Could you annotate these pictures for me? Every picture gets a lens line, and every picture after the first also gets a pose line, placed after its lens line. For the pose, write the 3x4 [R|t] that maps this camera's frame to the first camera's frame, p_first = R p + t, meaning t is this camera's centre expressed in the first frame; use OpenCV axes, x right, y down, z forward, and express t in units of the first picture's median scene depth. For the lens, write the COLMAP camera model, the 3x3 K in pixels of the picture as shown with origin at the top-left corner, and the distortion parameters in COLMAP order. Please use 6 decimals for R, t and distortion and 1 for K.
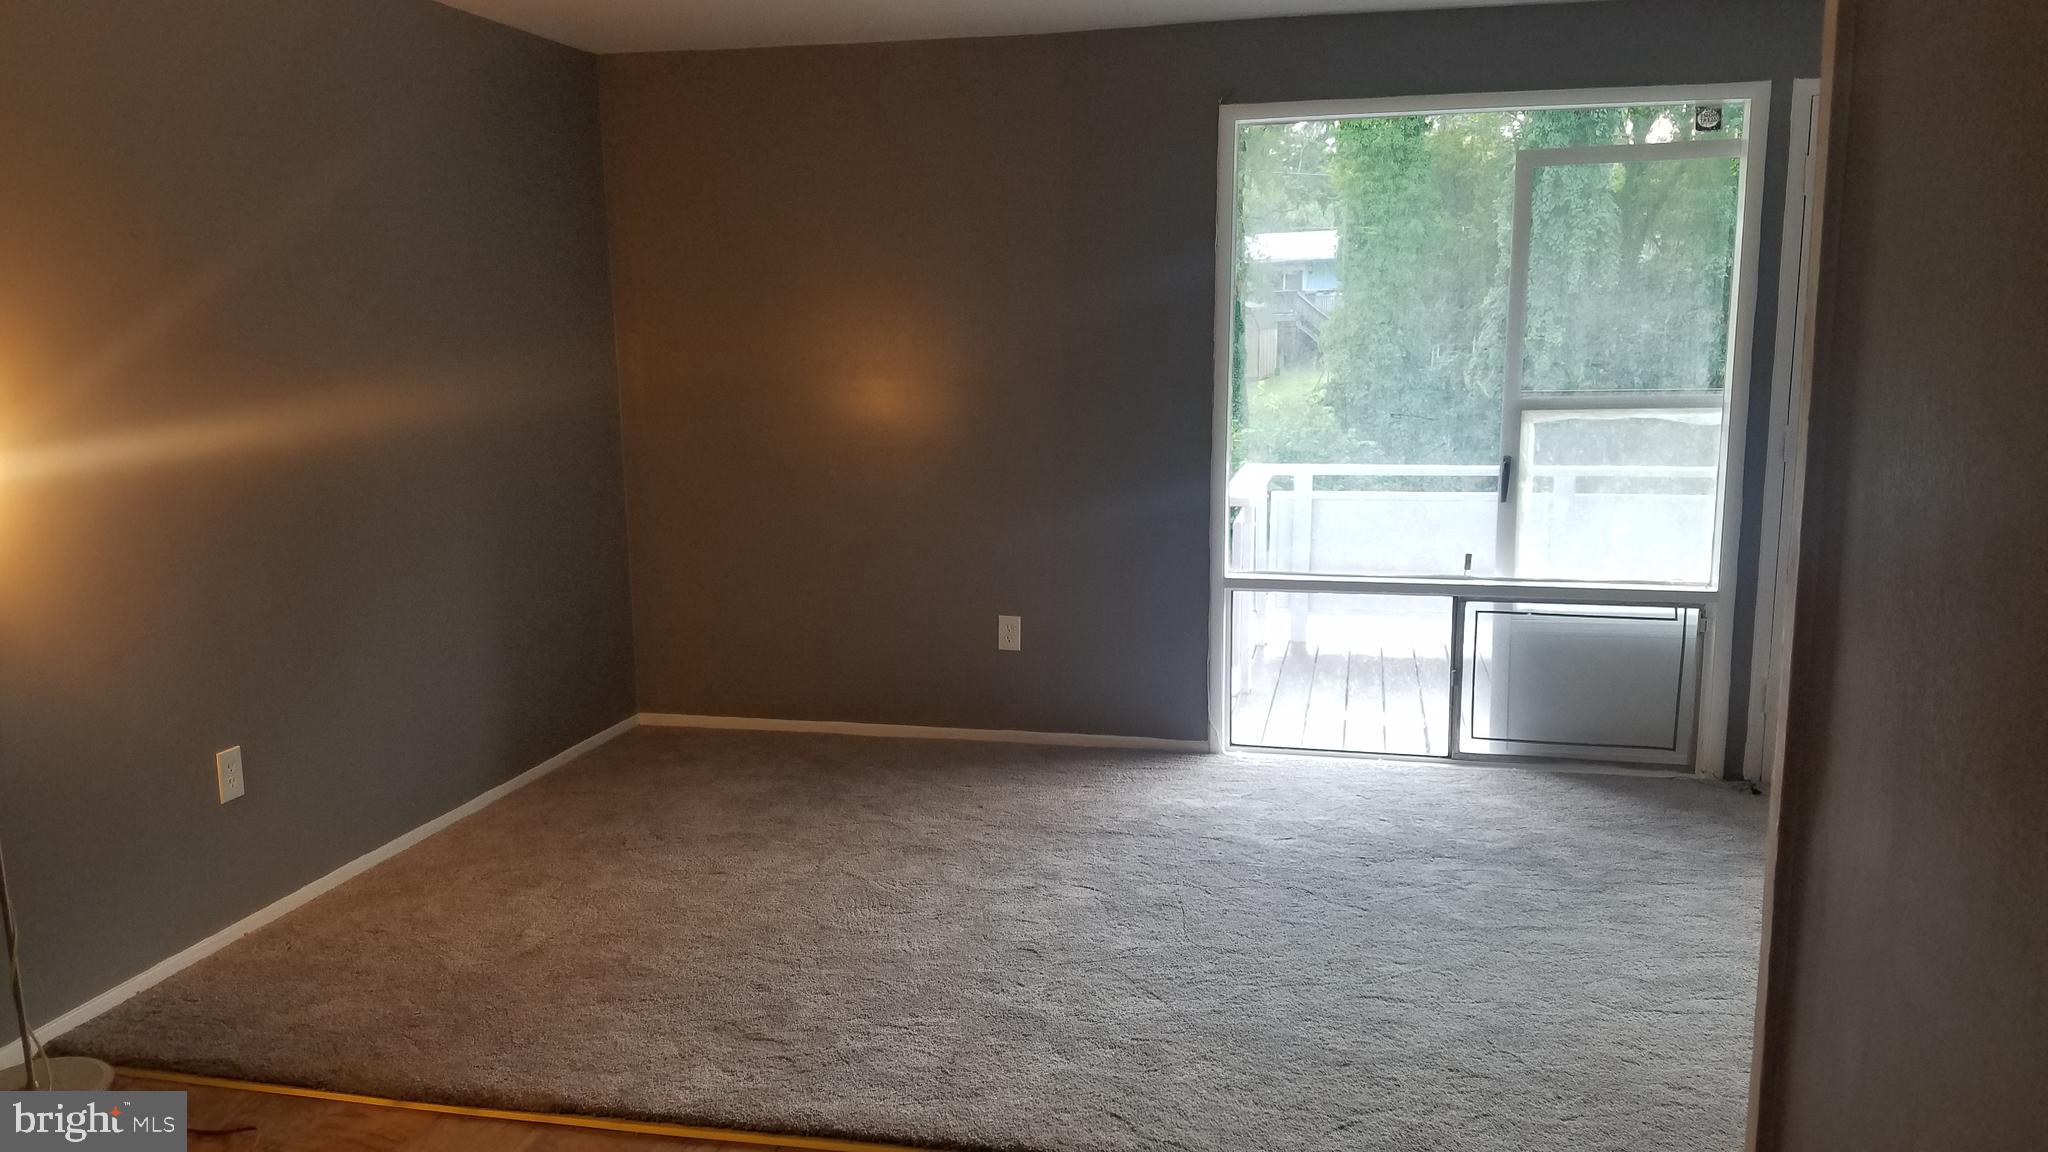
lens RADIAL K [[1569.1, 0, 1024.0], [0, 1569.1, 576.0], [0, 0, 1]] dist [0.207558, -0.287460]
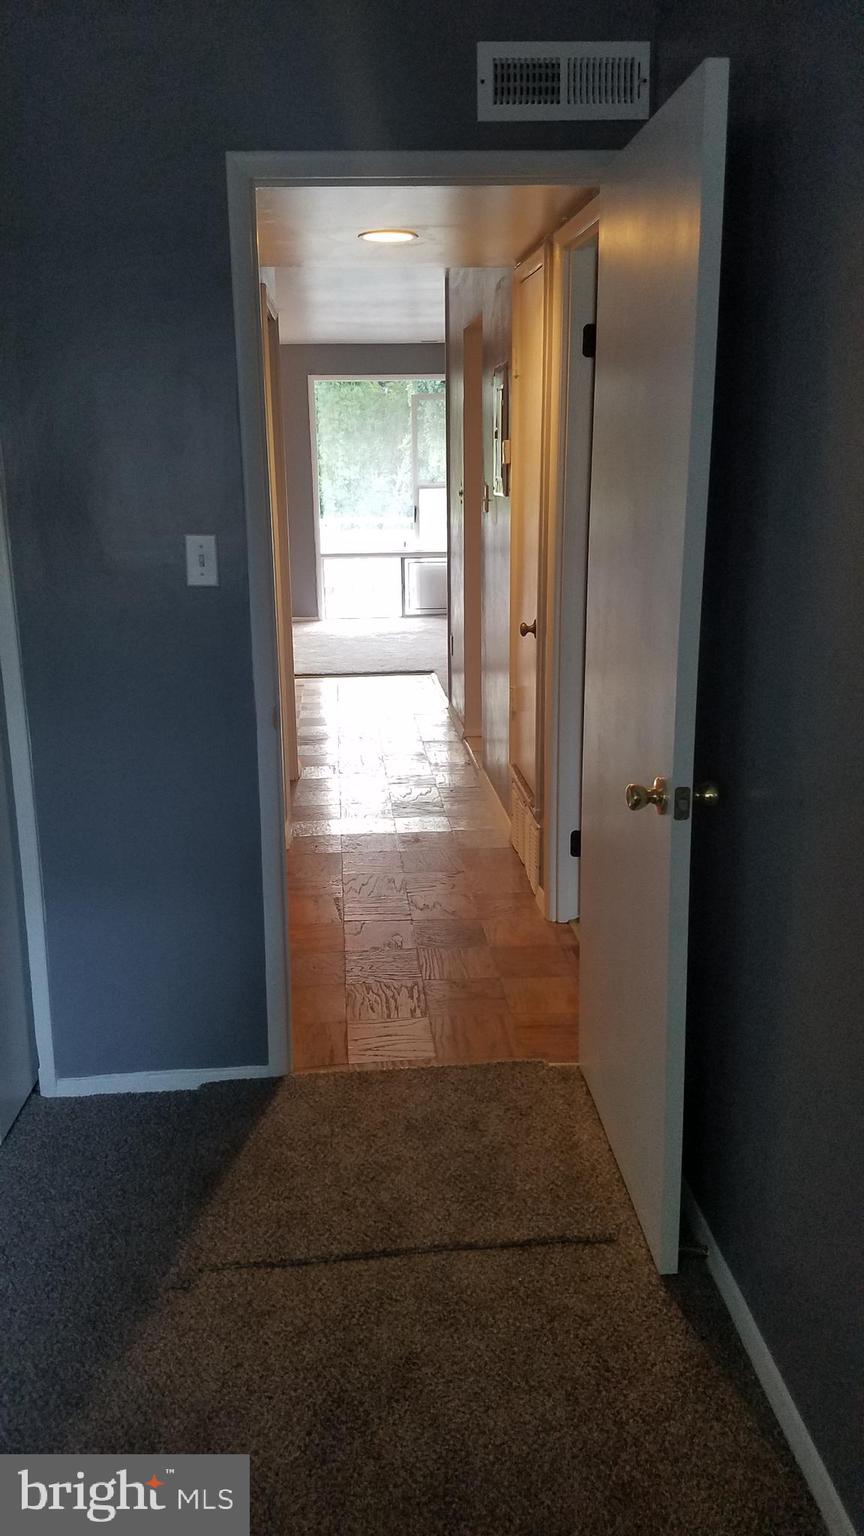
lens RADIAL K [[1176.8, 0, 432.0], [0, 1176.8, 768.0], [0, 0, 1]] dist [0.207558, -0.287460]
pose [[0.955382, -0.086410, 0.282452, -0.298281], [0.058439, 0.992646, 0.106011, 0.162843], [-0.289536, -0.084775, 0.953406, -1.033925]]
